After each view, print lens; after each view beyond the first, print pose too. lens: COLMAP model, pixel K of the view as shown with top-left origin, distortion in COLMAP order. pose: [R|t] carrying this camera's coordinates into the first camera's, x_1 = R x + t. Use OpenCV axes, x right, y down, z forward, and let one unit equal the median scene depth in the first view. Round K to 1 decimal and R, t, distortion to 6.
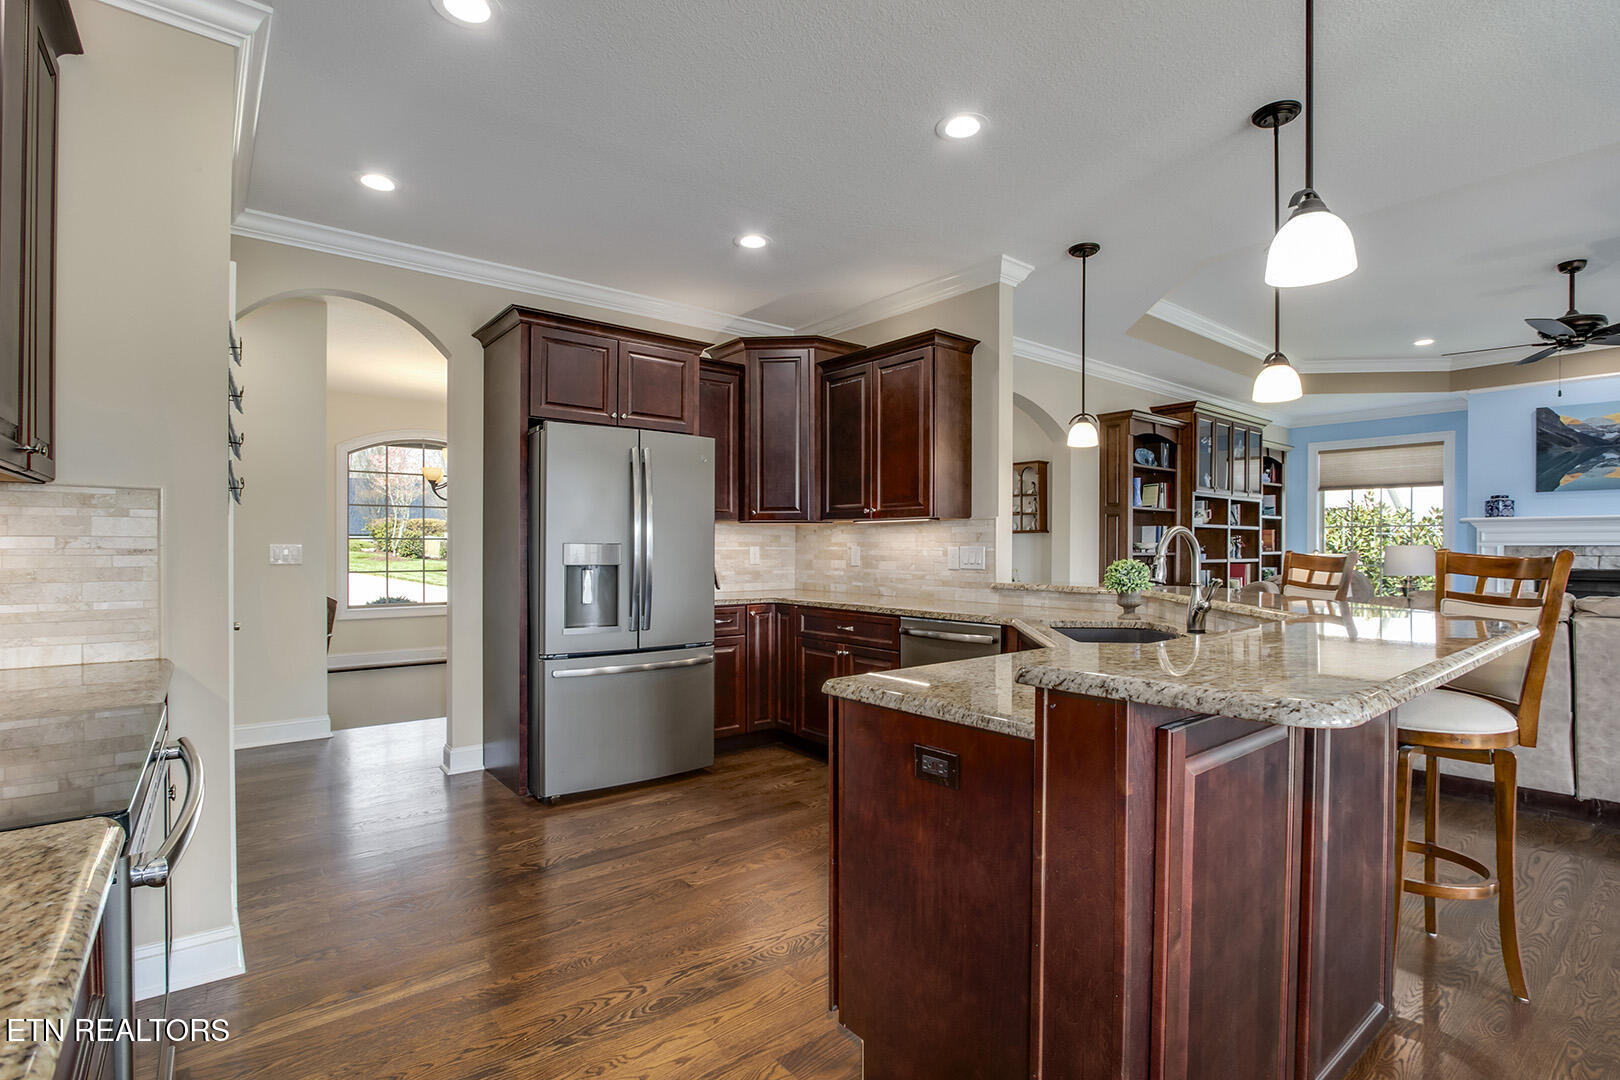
lens RADIAL K [[763.4, 0, 811.8], [0, 763.4, 550.7], [0, 0, 1]] dist [-0.019440, 0.001438]
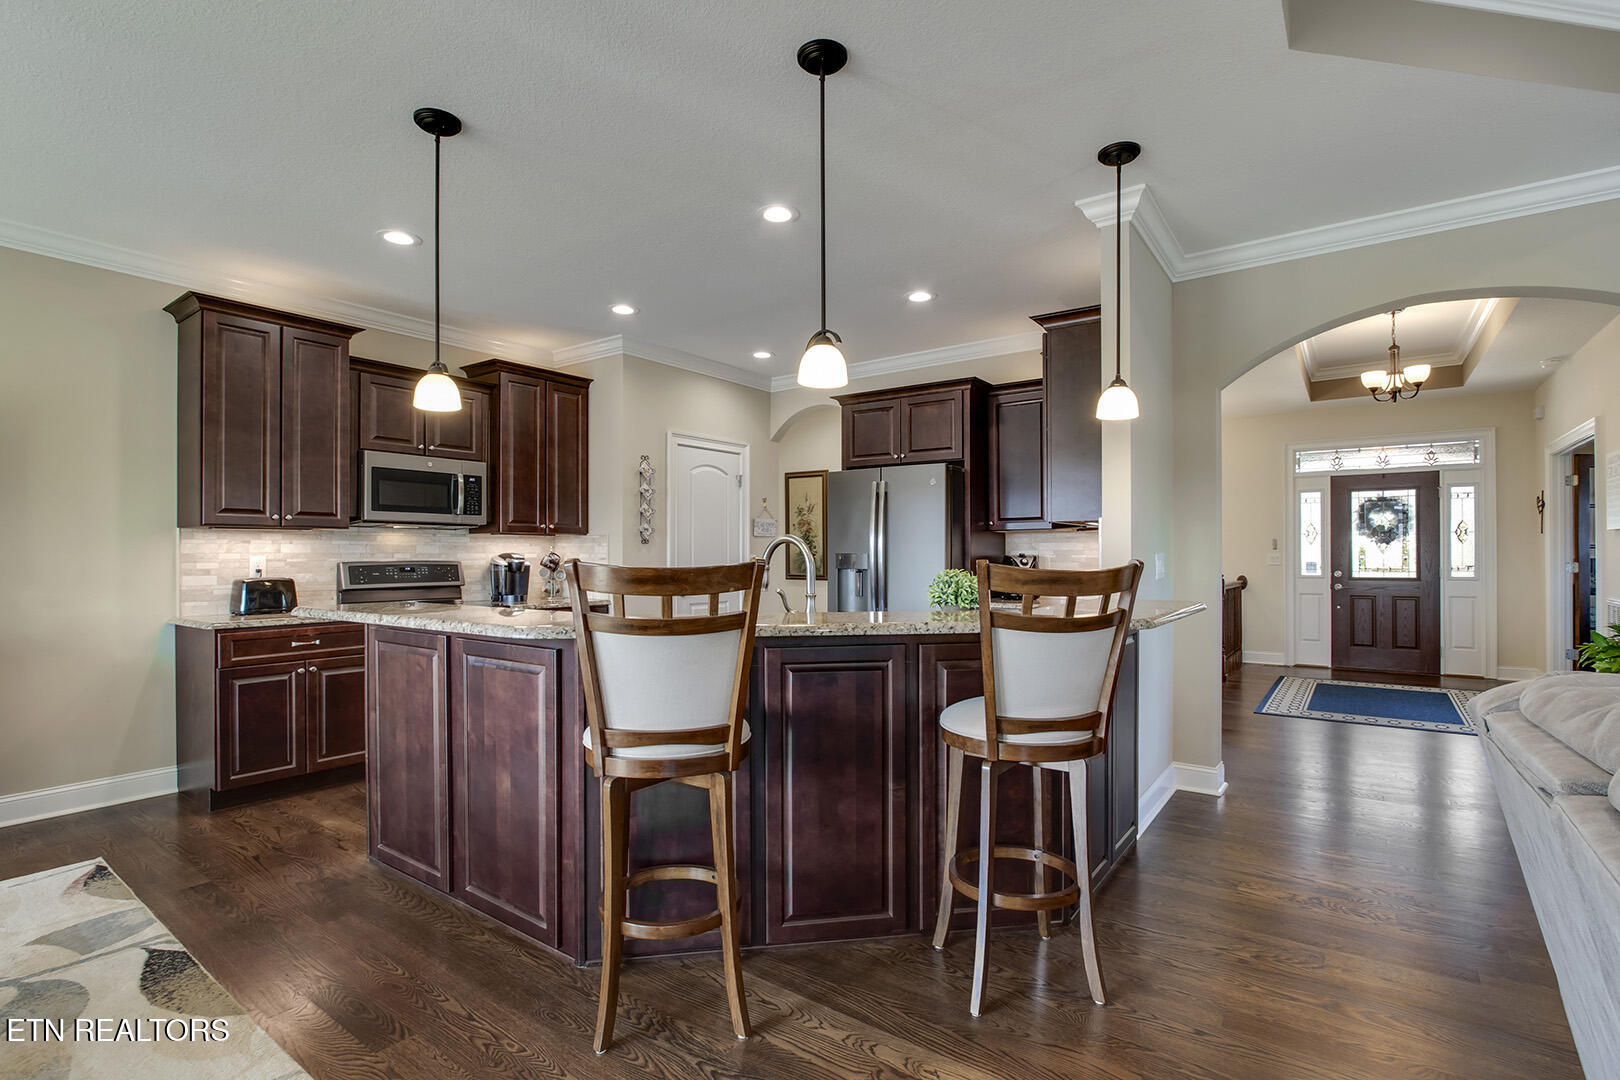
lens RADIAL K [[763.4, 0, 811.8], [0, 763.4, 550.7], [0, 0, 1]] dist [-0.019440, 0.001438]
pose [[0.264616, -0.010013, -0.964302, 0.816269], [-0.000123, 0.999946, -0.010417, 0.000329], [0.964354, 0.002876, 0.264601, 0.422508]]
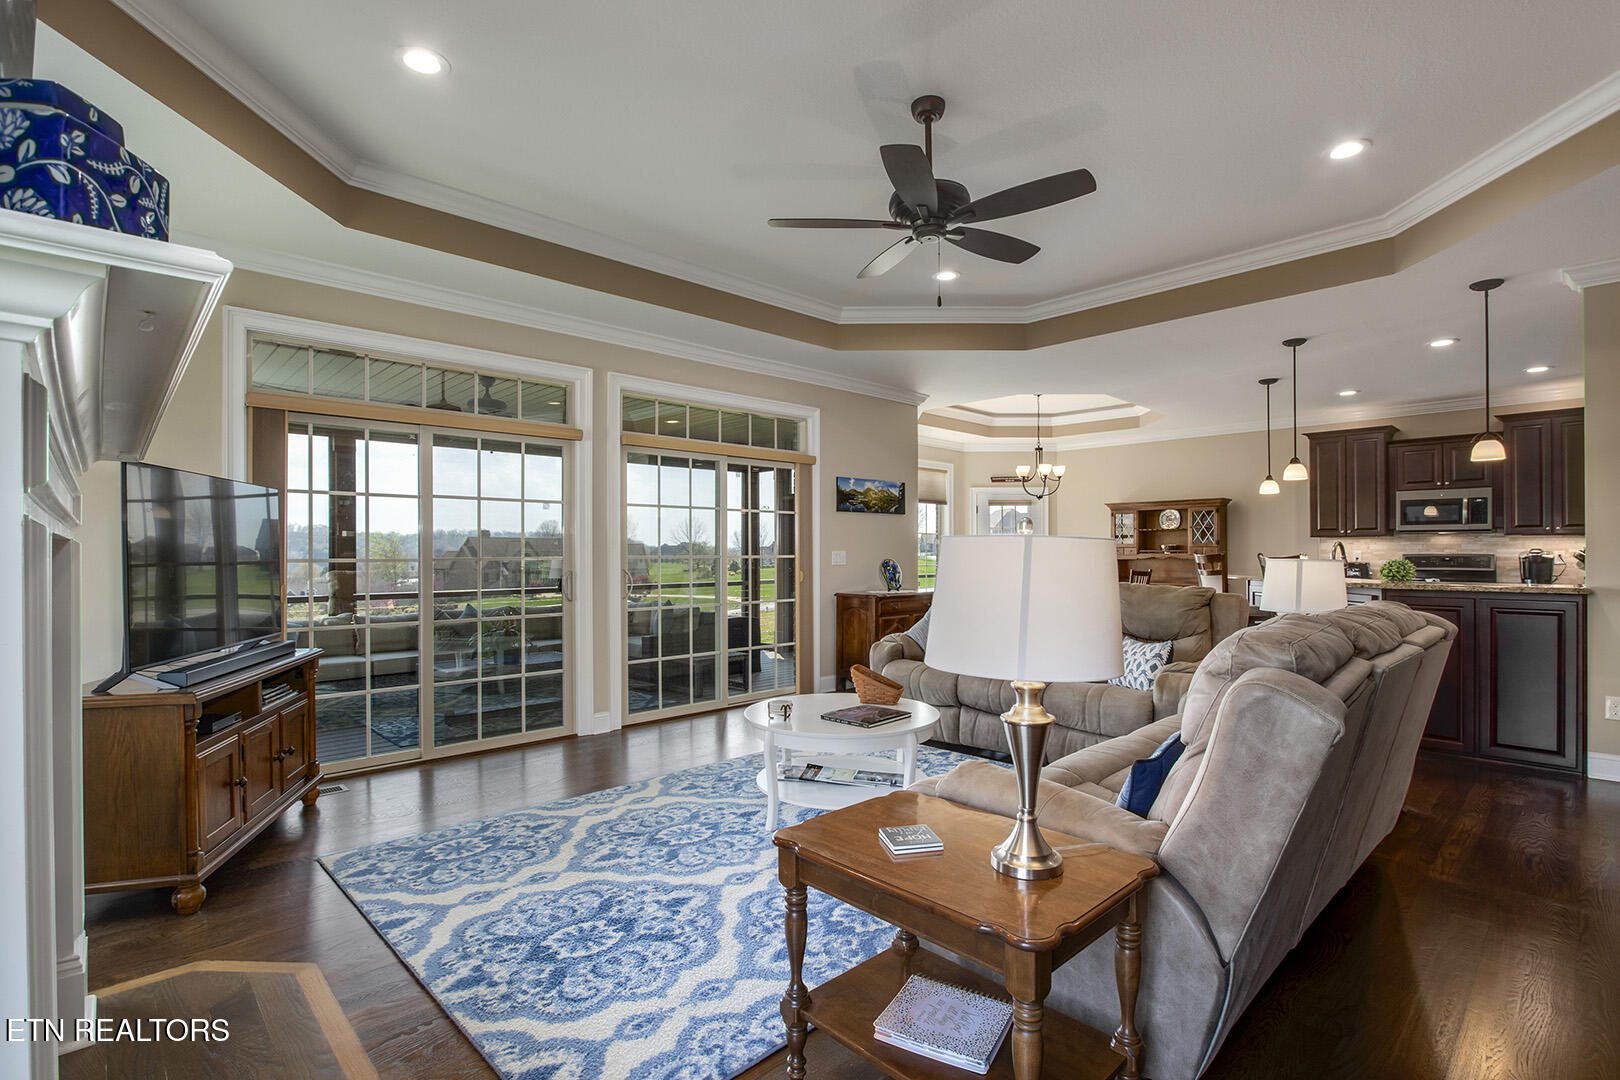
lens RADIAL K [[763.4, 0, 811.8], [0, 763.4, 550.7], [0, 0, 1]] dist [-0.019440, 0.001438]
pose [[-0.996401, -0.003015, -0.084713, 1.186918], [-0.003341, 0.999988, 0.003701, -0.004906], [0.084700, 0.003971, -0.996399, 1.662726]]
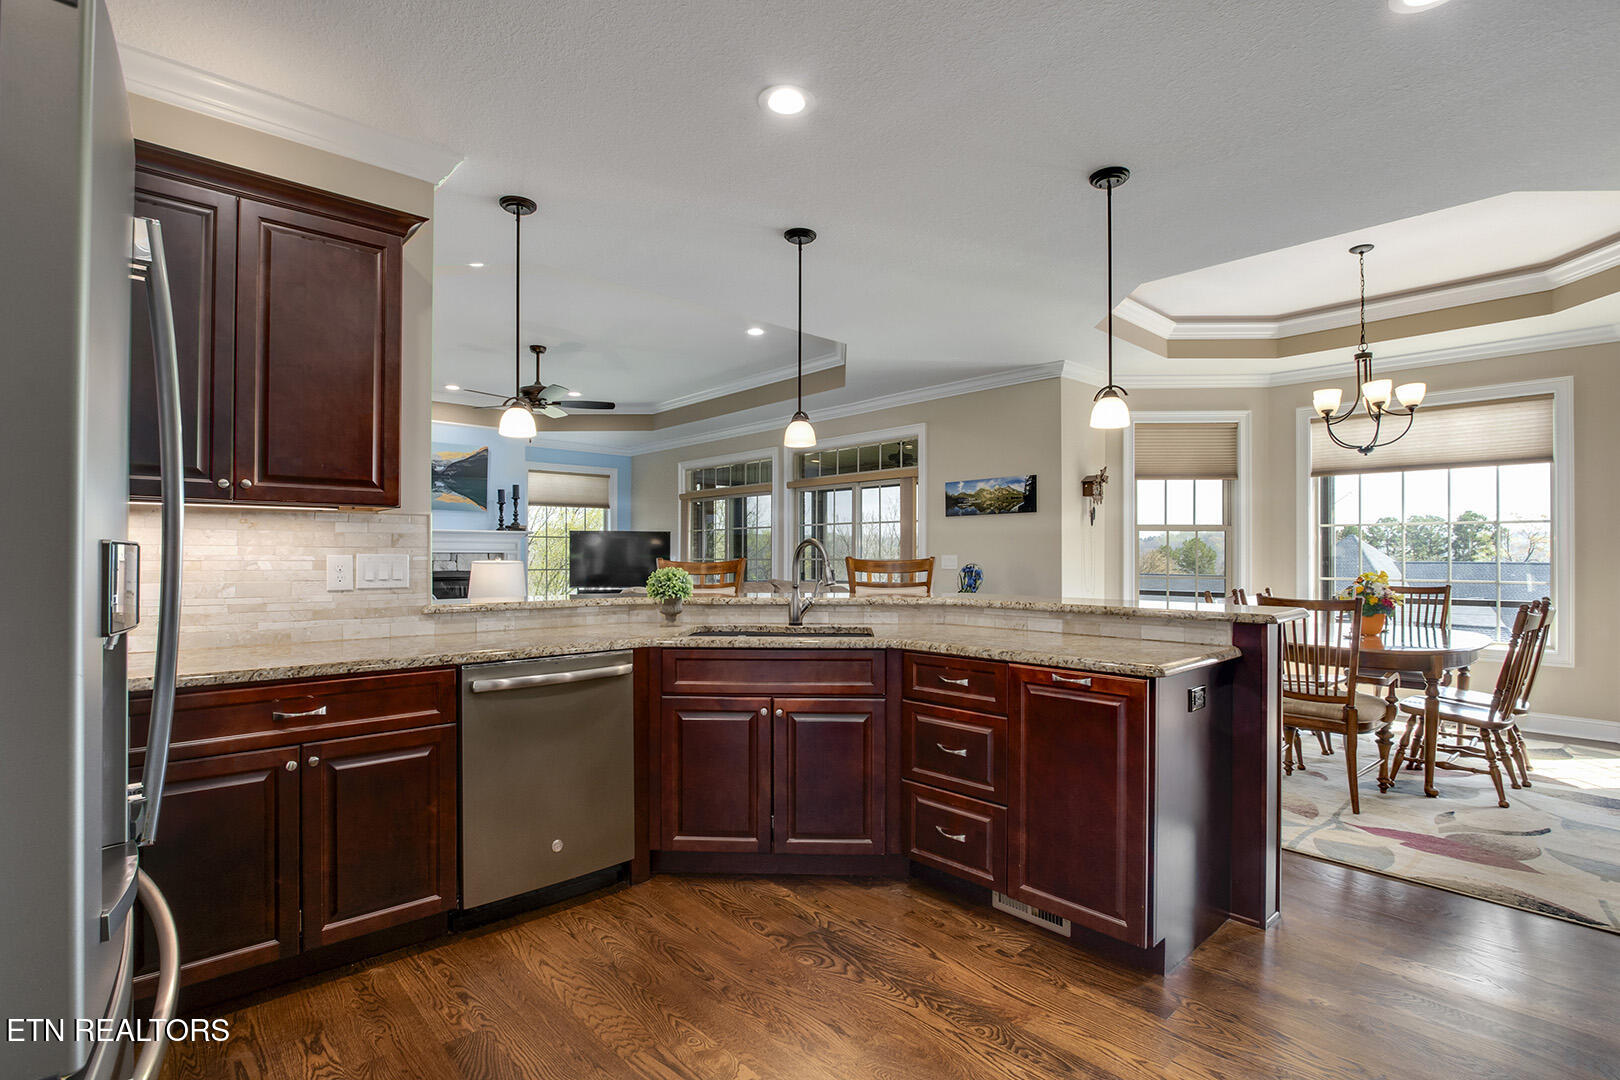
lens RADIAL K [[768.4, 0, 813.8], [0, 768.4, 550.9], [0, 0, 1]] dist [-0.023496, 0.001228]
pose [[-0.070722, 0.003589, 0.997490, -0.423175], [0.003862, 0.999987, -0.003324, -0.004331], [-0.997489, 0.003618, -0.070735, 0.599749]]
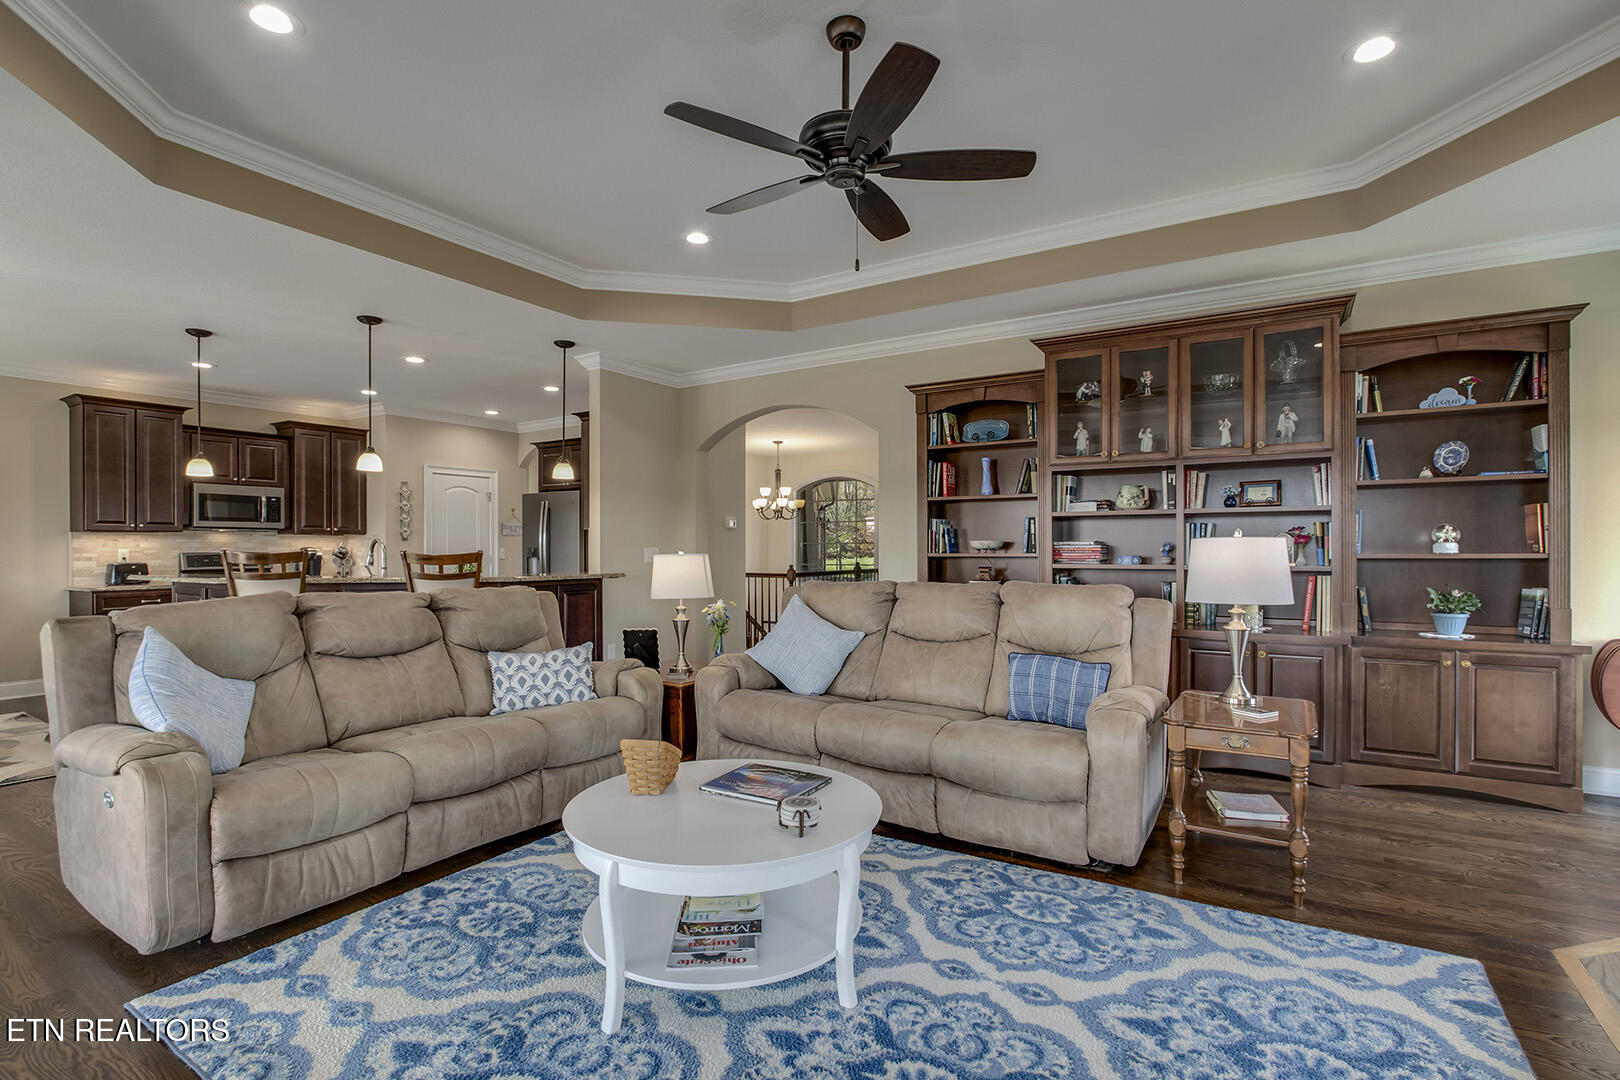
lens RADIAL K [[763.4, 0, 811.8], [0, 763.4, 550.7], [0, 0, 1]] dist [-0.019440, 0.001438]
pose [[0.327320, -0.002568, -0.944910, 1.558641], [0.000361, 0.999997, -0.002593, 0.004564], [0.944913, 0.000507, 0.327320, 0.795161]]
